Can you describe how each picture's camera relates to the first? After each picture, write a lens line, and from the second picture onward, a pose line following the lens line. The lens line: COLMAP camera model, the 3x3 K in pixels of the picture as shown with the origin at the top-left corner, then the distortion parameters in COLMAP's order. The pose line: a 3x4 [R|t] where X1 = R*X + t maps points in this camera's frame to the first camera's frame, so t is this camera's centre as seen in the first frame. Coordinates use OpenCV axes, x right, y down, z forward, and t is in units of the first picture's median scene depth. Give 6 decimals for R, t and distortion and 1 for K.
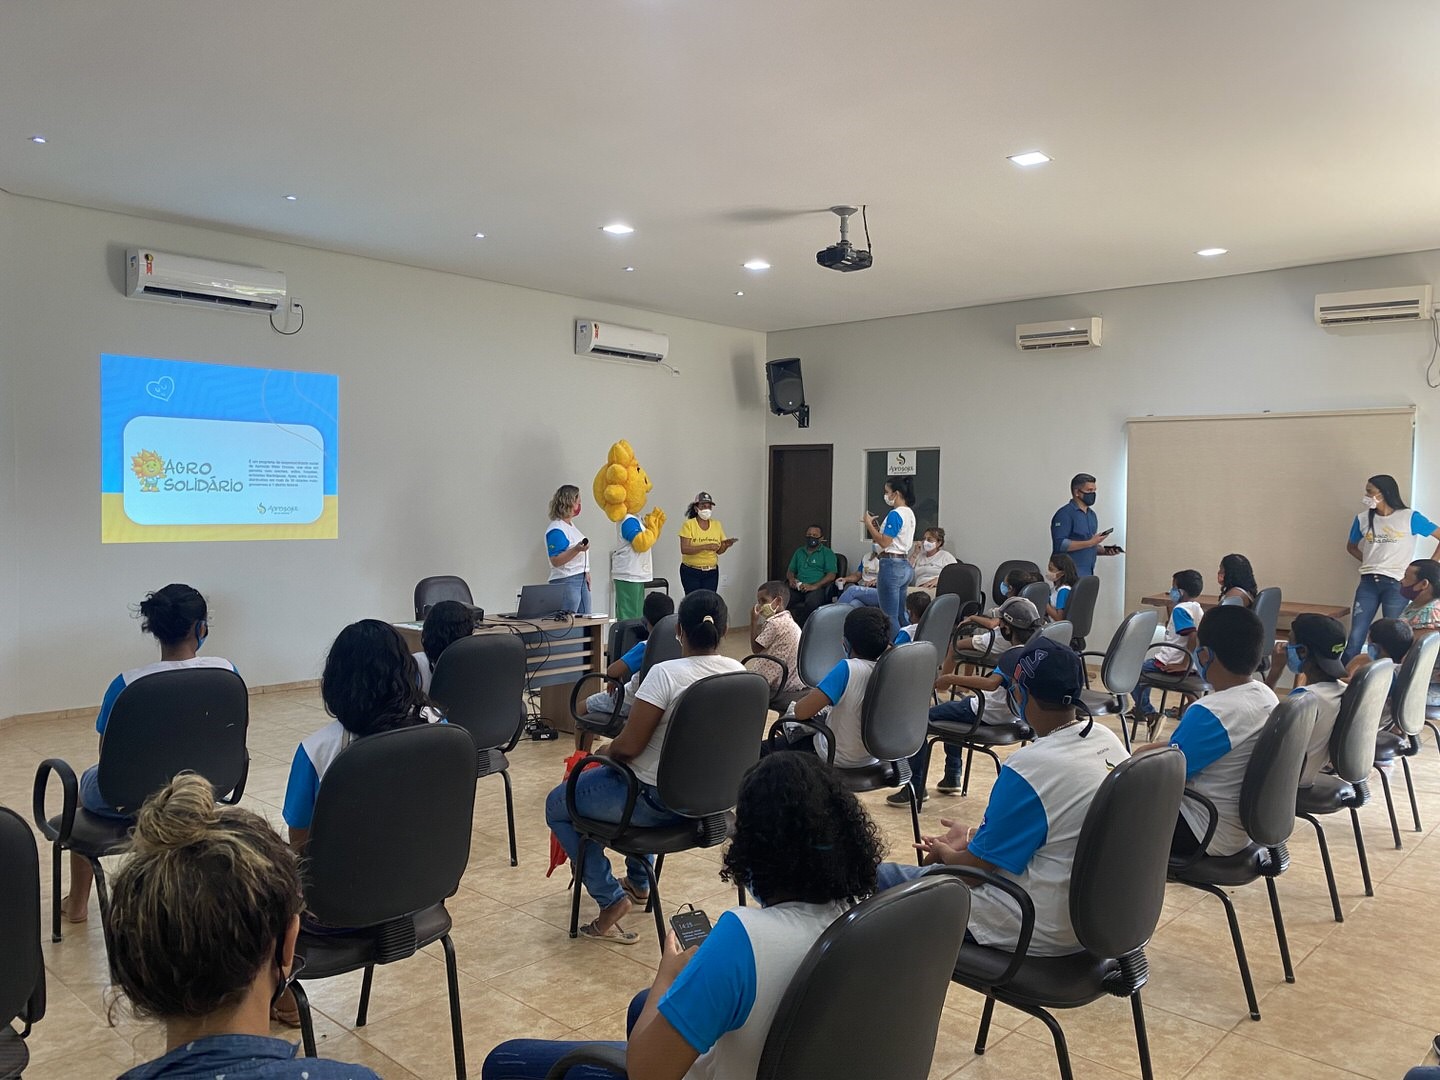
lens RADIAL K [[1110.9, 0, 721.0], [0, 1110.9, 537.4], [0, 0, 1]] dist [0.032257, -0.035627]
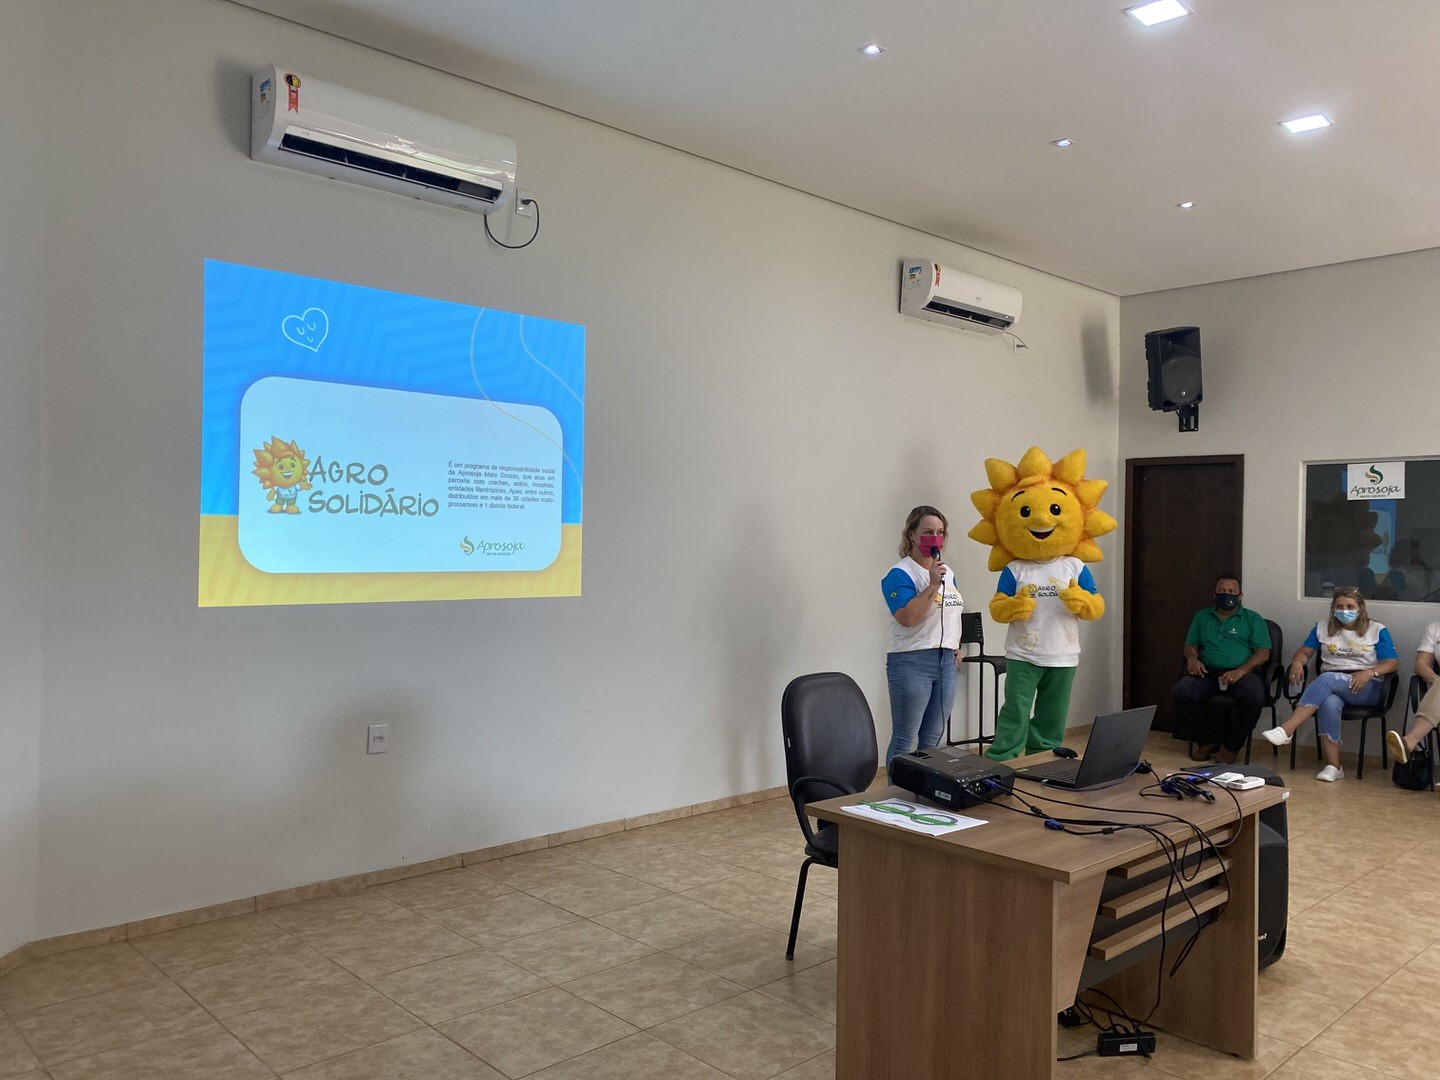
lens RADIAL K [[1110.9, 0, 721.7], [0, 1110.9, 543.5], [0, 0, 1]] dist [0.032257, -0.035627]
pose [[0.997745, 0.002501, -0.067077, -0.239065], [-0.004793, 0.999409, -0.034045, -0.007985], [0.066952, 0.034290, 0.997167, 0.430683]]
